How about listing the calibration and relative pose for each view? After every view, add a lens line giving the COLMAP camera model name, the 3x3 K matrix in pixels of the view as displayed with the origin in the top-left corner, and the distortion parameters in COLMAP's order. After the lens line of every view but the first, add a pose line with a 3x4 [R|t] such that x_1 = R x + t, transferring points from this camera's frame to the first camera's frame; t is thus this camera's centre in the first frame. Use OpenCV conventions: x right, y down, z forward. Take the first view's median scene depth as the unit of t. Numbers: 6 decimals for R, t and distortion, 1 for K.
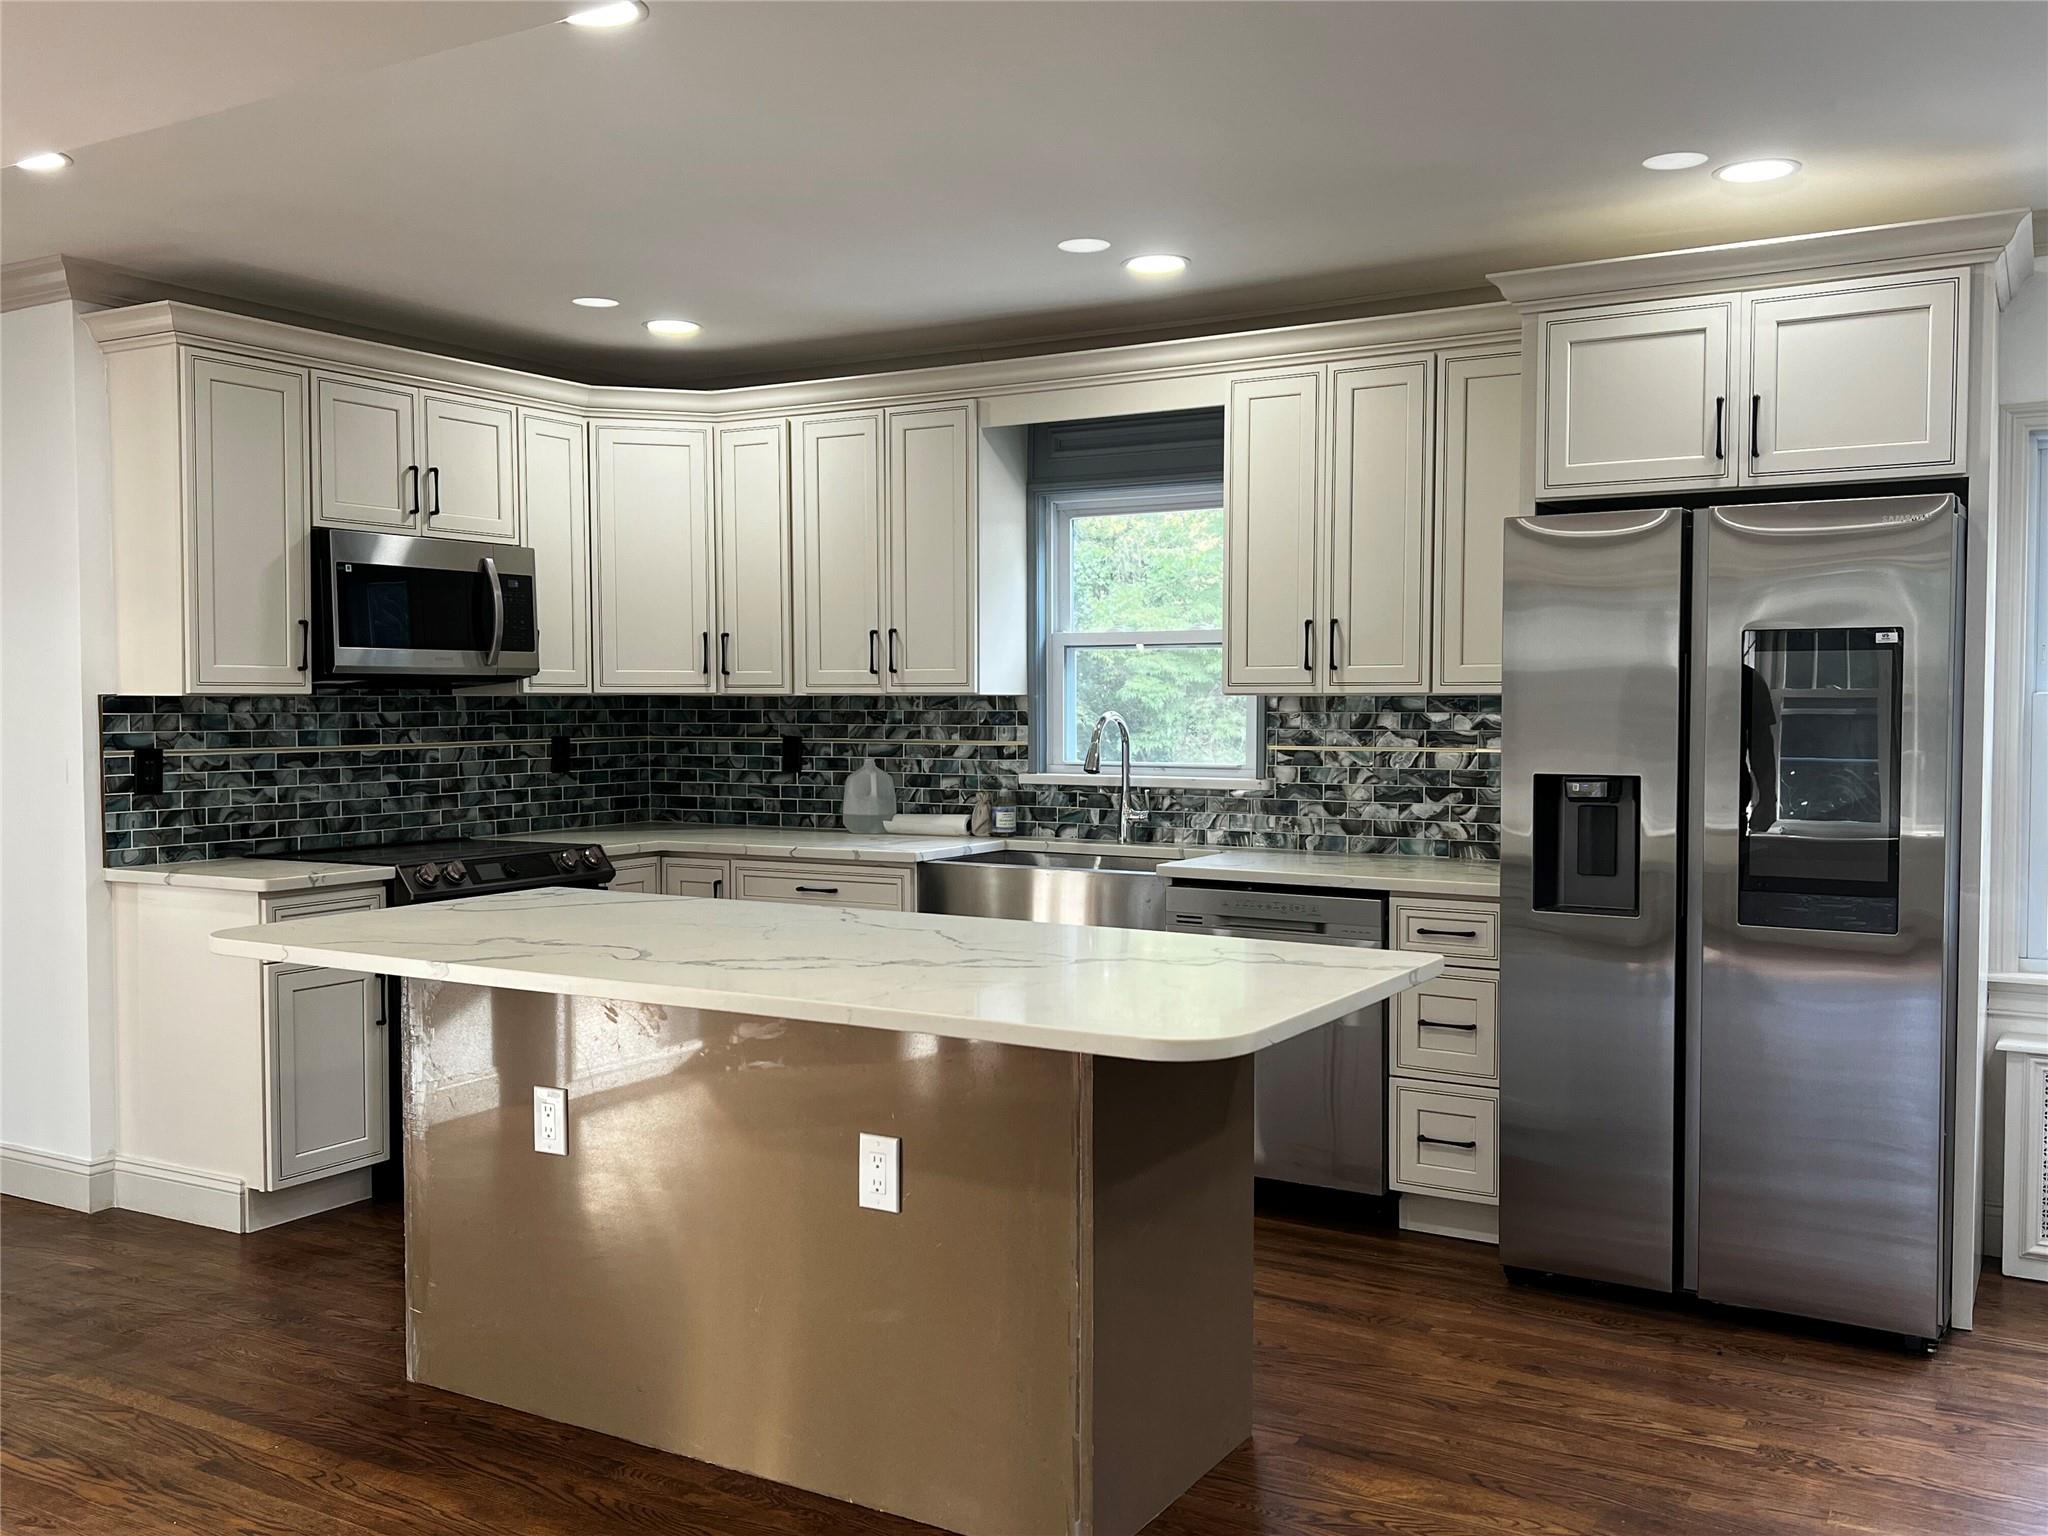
lens RADIAL K [[1796.5, 0, 1025.6], [0, 1796.5, 779.4], [0, 0, 1]] dist [0.059731, -0.028140]
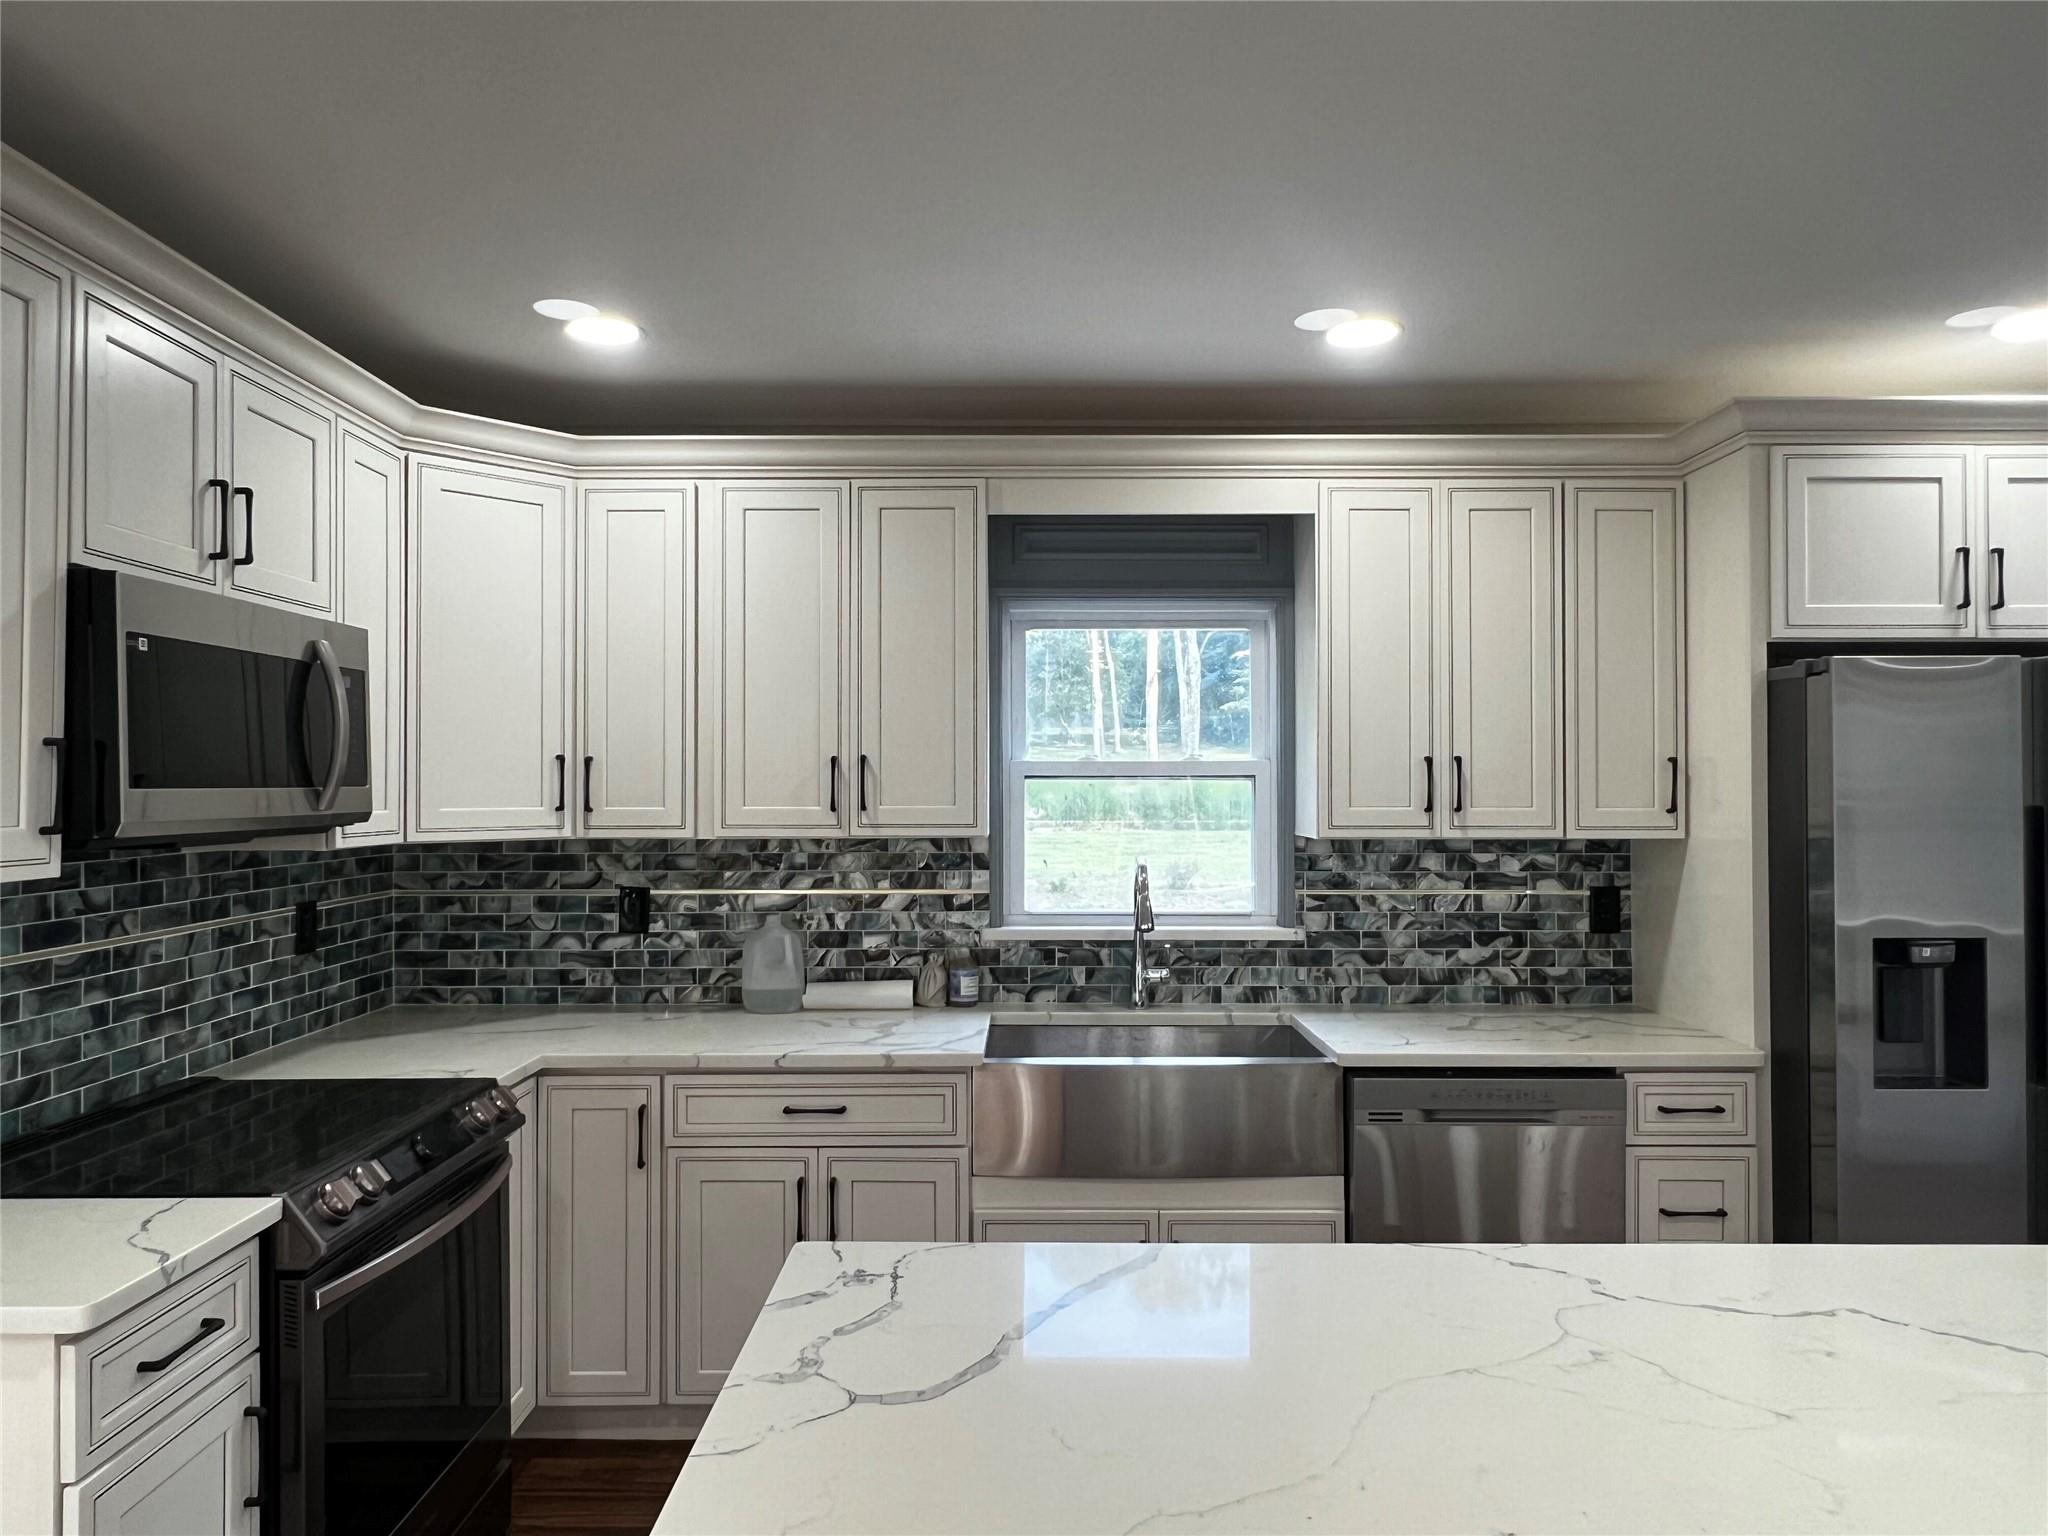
lens RADIAL K [[1321.5, 0, 1022.4], [0, 1321.5, 758.7], [0, 0, 1]] dist [-0.008088, 0.003698]
pose [[0.861580, 0.010092, 0.507522, -0.313687], [0.023804, 0.997899, -0.060253, -0.046630], [-0.507064, 0.063994, 0.859529, 0.474529]]
